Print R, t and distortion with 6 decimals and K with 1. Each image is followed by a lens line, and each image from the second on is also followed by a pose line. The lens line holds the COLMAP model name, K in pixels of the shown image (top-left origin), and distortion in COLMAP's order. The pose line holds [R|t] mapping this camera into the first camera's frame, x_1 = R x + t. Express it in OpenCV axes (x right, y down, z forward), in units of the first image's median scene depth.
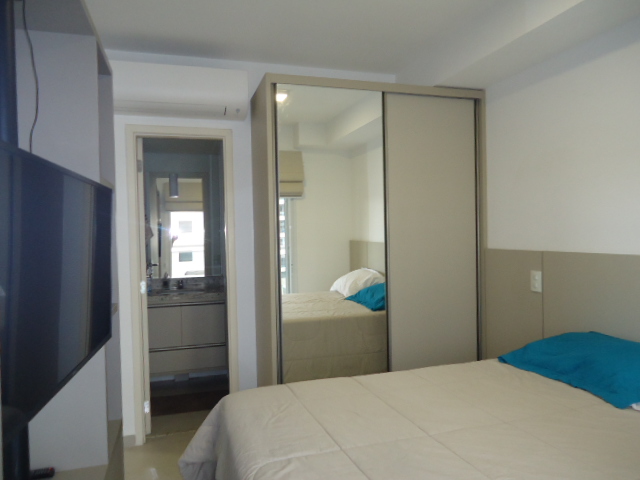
lens RADIAL K [[466.2, 0, 320.5], [0, 466.2, 240.4], [0, 0, 1]] dist [0.000785, -0.003427]
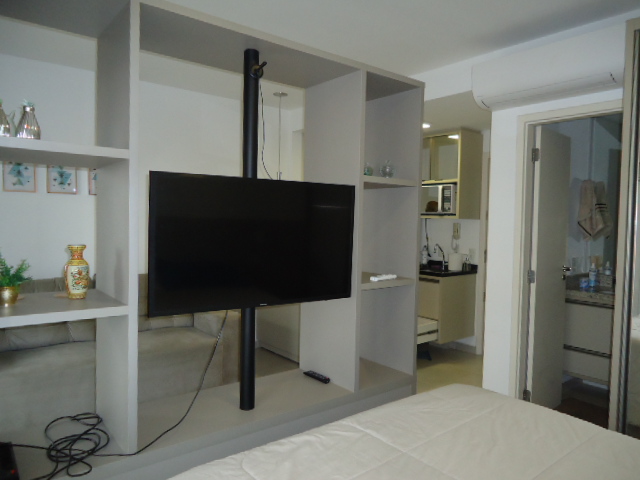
lens RADIAL K [[466.2, 0, 321.9], [0, 466.2, 238.9], [0, 0, 1]] dist [0.000785, -0.003427]
pose [[0.357535, 0.063855, -0.931714, 0.861695], [-0.043196, 0.997723, 0.051803, -0.027464], [0.932900, 0.021725, 0.359479, 0.505668]]
